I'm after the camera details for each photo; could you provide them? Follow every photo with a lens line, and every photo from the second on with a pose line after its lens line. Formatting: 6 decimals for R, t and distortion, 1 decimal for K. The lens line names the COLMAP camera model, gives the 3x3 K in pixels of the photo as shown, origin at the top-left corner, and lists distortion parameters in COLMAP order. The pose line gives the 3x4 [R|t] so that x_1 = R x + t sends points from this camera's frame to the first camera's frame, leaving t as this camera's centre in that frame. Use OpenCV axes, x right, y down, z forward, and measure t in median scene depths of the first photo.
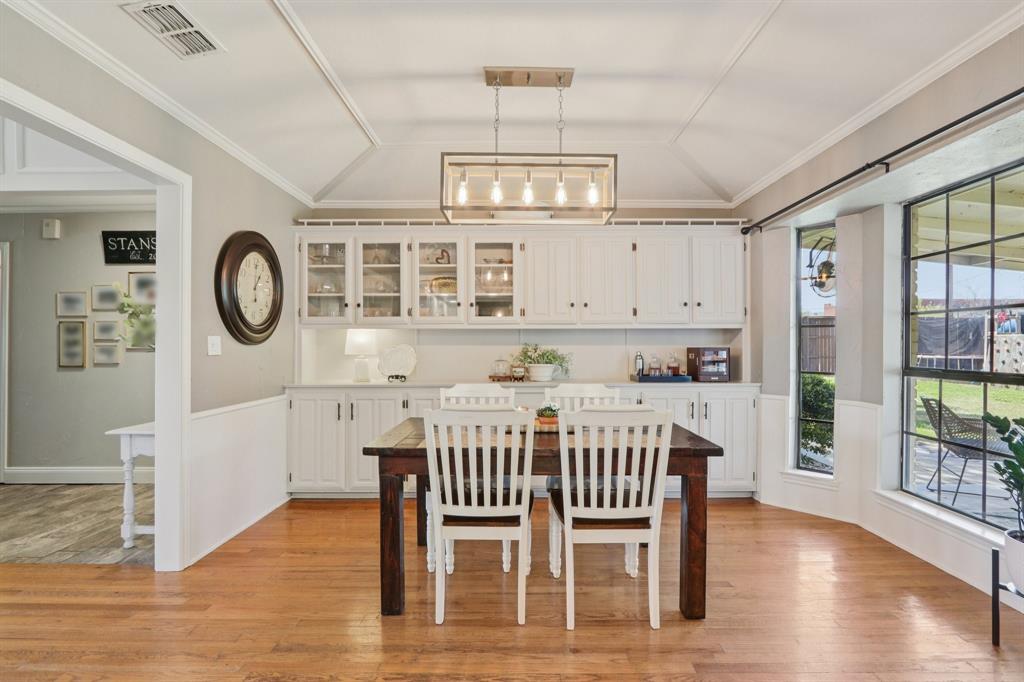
lens RADIAL K [[475.9, 0, 519.0], [0, 475.9, 343.0], [0, 0, 1]] dist [-0.012945, 0.000990]
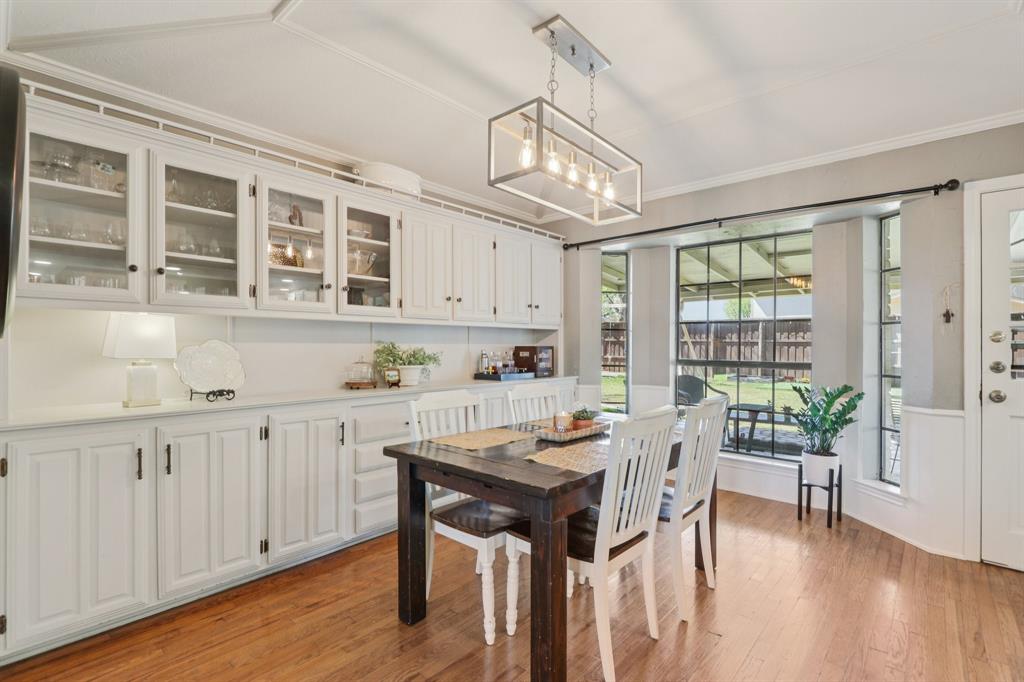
lens RADIAL K [[475.9, 0, 507.4], [0, 475.9, 341.6], [0, 0, 1]] dist [-0.012945, 0.000990]
pose [[0.669128, 0.008440, 0.743099, -0.484168], [-0.006016, 0.999964, -0.005940, 0.005770], [-0.743122, -0.000496, 0.669155, 0.315761]]
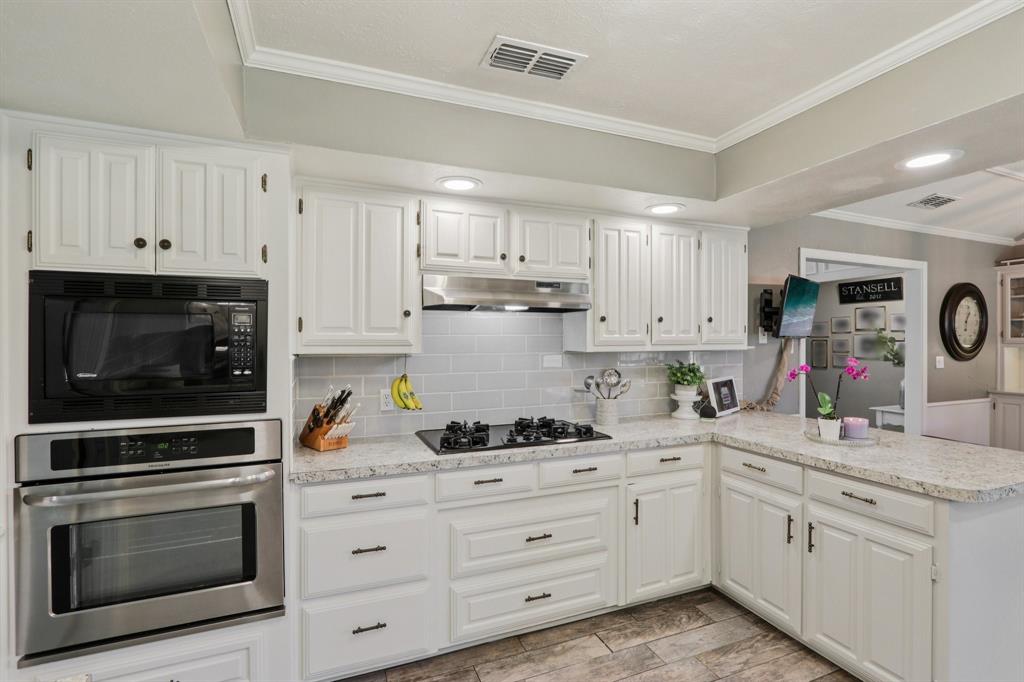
lens RADIAL K [[475.9, 0, 518.8], [0, 475.9, 341.0], [0, 0, 1]] dist [-0.012945, 0.000990]
pose [[0.376066, 0.000315, -0.926593, 0.217210], [0.008989, 0.999952, 0.003988, -0.063907], [0.926549, -0.009829, 0.376045, -0.675231]]
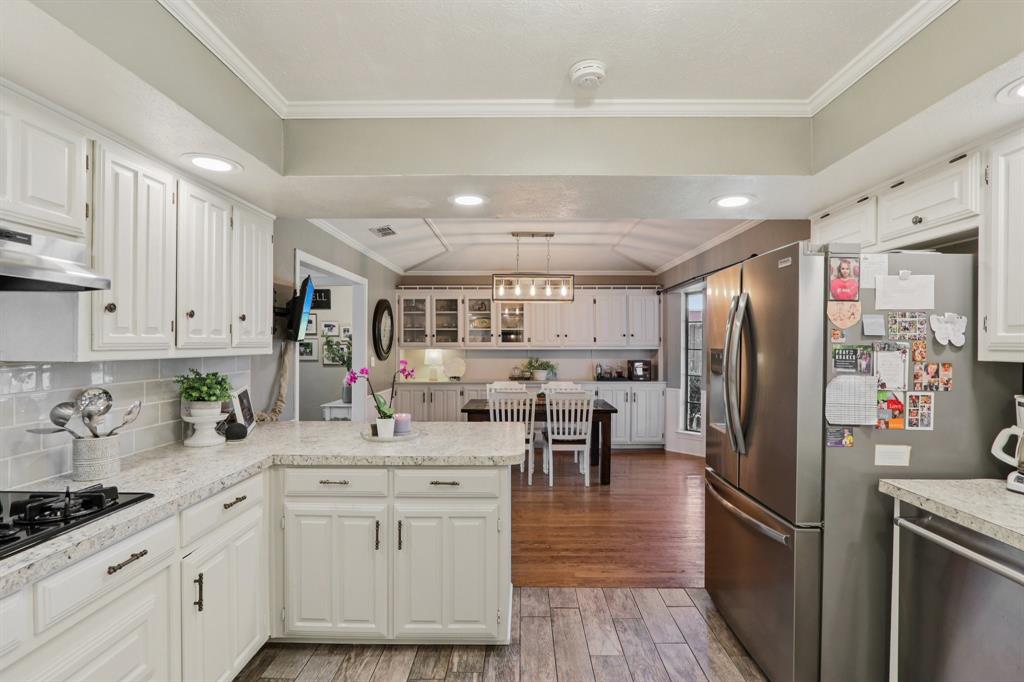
lens RADIAL K [[475.9, 0, 513.3], [0, 475.9, 345.1], [0, 0, 1]] dist [-0.012945, 0.000990]
pose [[0.999832, 0.000997, -0.018287, -0.018311], [-0.000825, 0.999955, 0.009458, -0.062894], [0.018295, -0.009441, 0.999788, -0.718821]]
